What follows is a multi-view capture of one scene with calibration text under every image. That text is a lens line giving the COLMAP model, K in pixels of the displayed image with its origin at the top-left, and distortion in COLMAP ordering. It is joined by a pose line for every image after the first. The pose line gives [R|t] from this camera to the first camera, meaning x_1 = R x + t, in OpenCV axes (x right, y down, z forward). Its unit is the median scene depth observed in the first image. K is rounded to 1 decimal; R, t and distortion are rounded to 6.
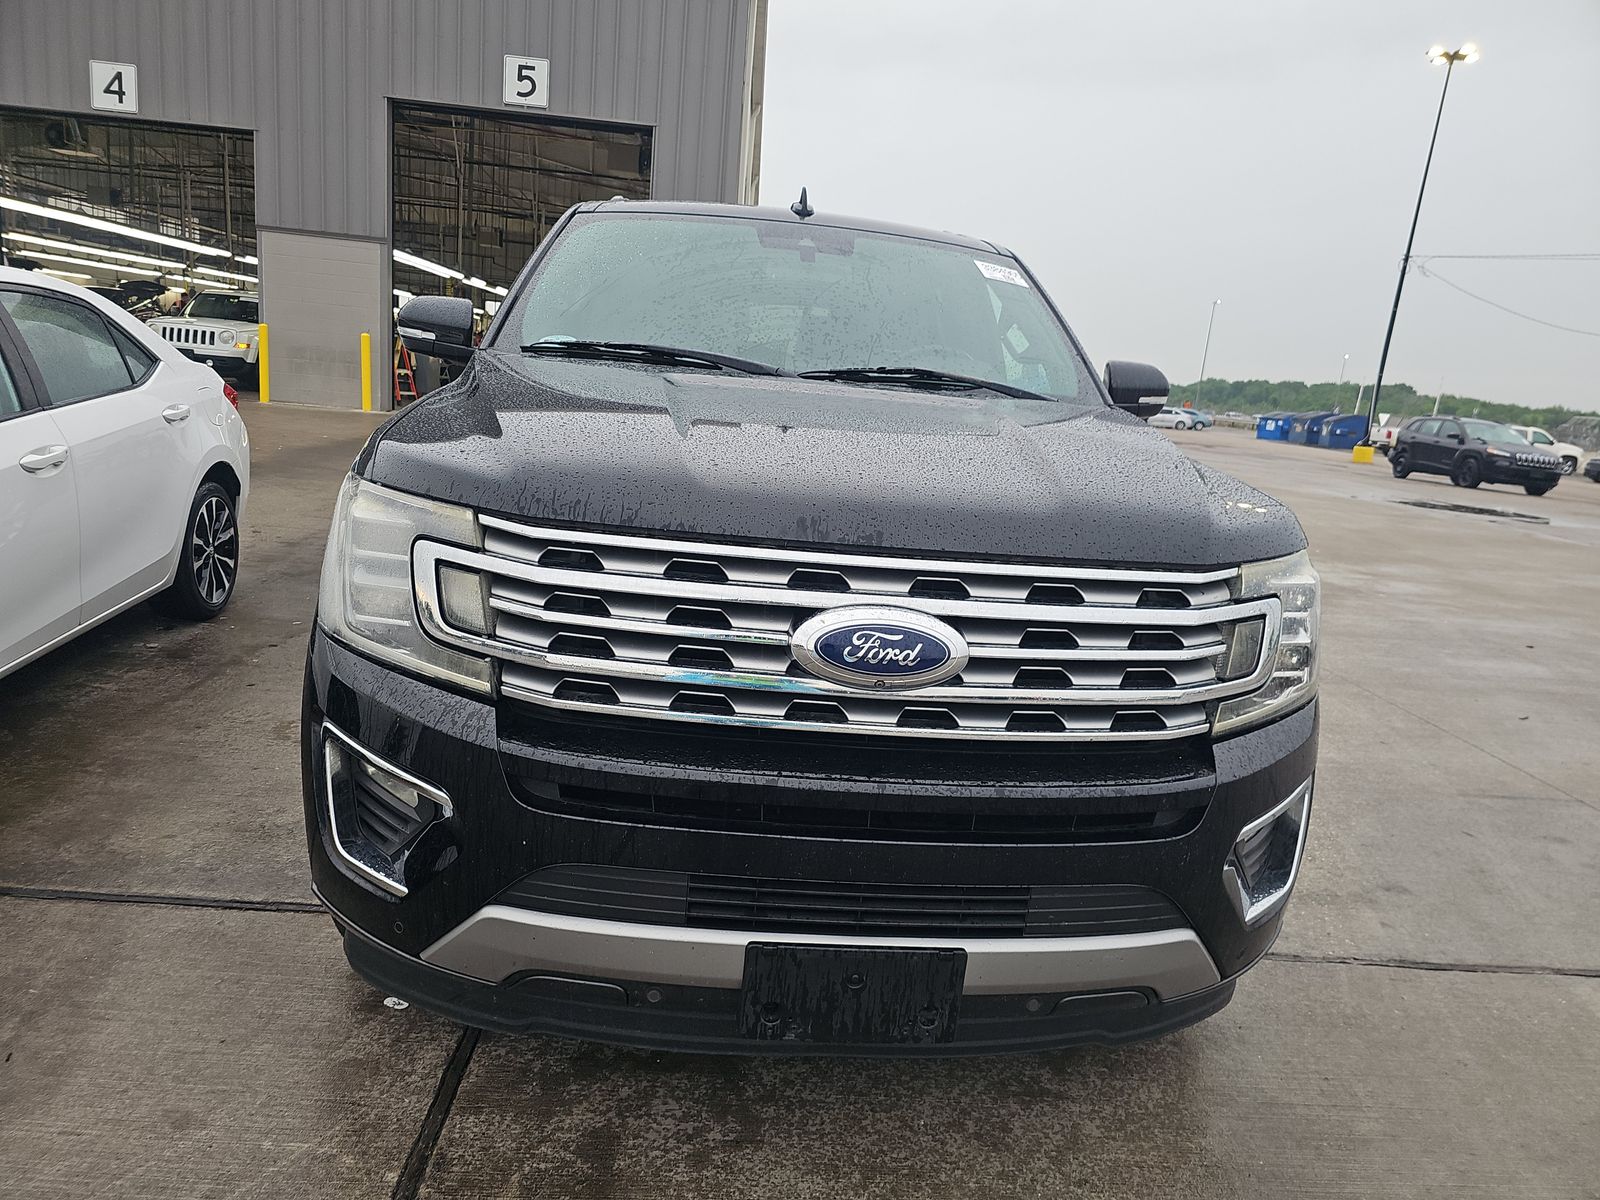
lens RADIAL K [[1061.0, 0, 800.0], [0, 1061.0, 600.0], [0, 0, 1]] dist [0.027557, -0.001046]
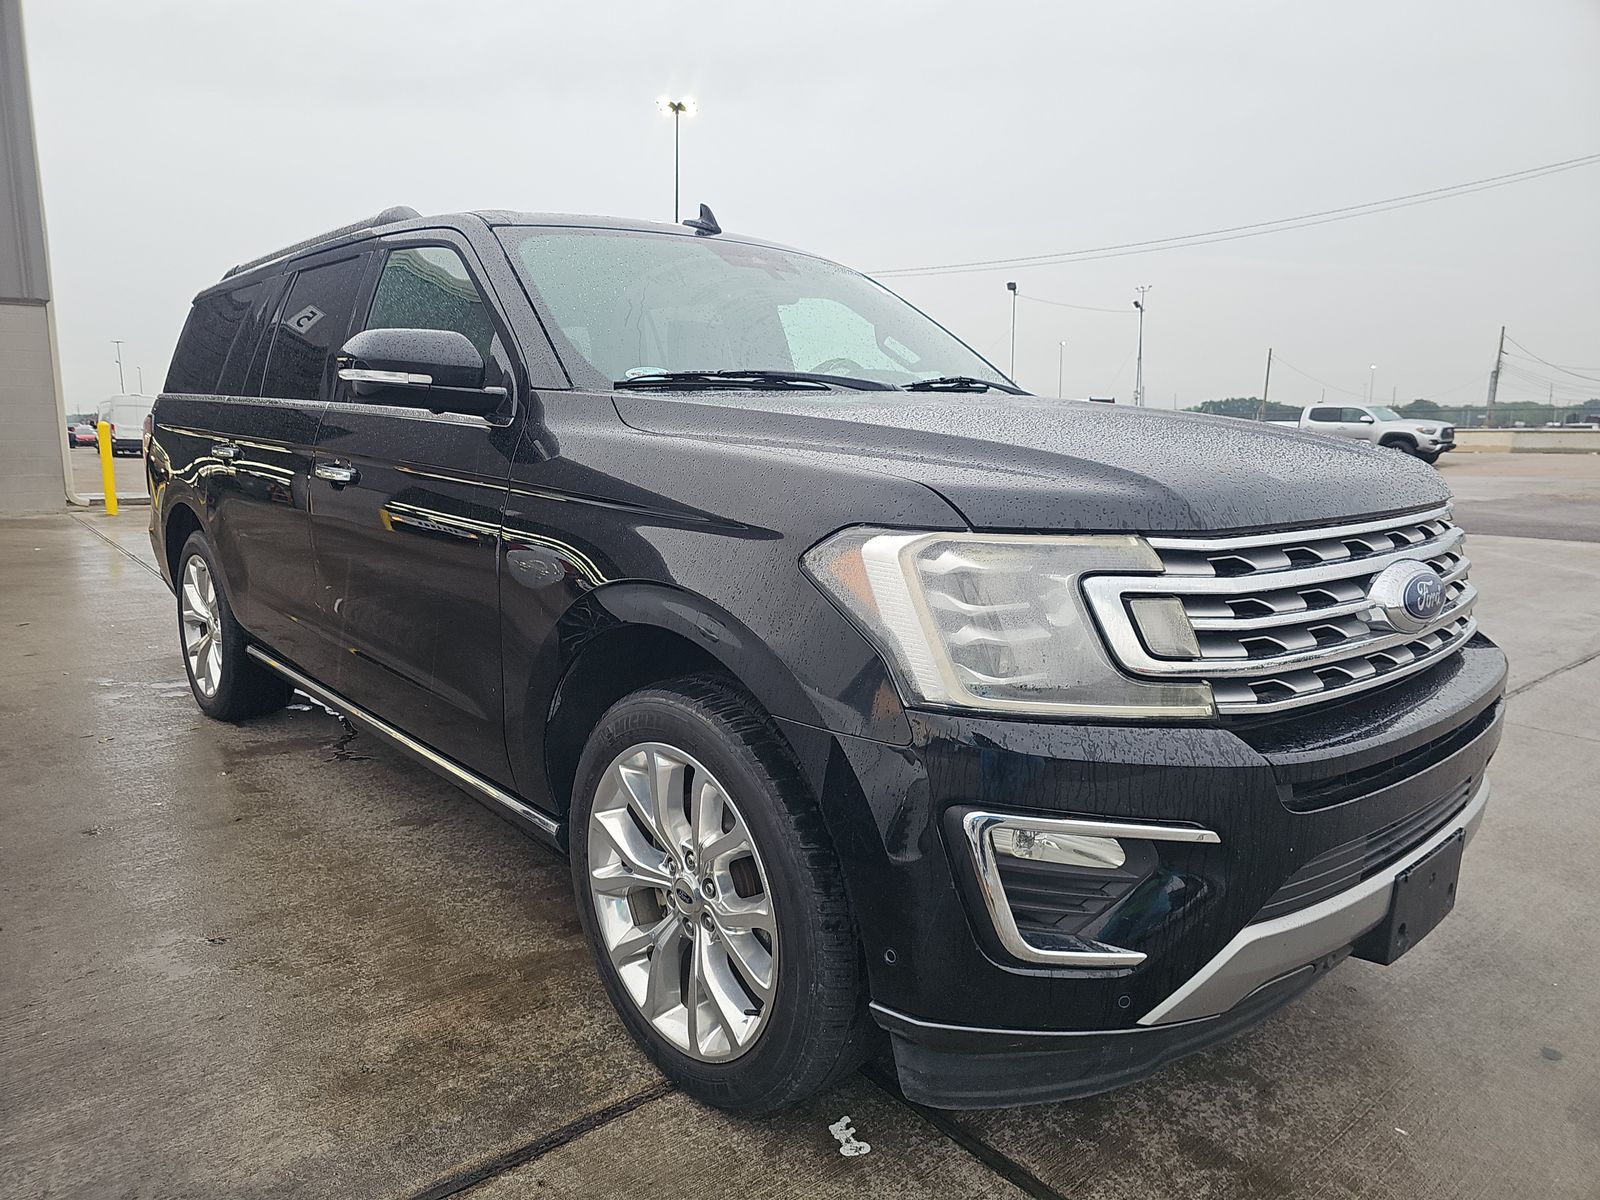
lens RADIAL K [[1076.7, 0, 800.2], [0, 1076.7, 622.7], [0, 0, 1]] dist [0.001812, 0.001165]
pose [[0.806246, -0.194507, 0.558689, -0.555970], [0.197605, 0.978705, 0.055571, -0.061171], [-0.557601, 0.065596, 0.827513, 0.195935]]
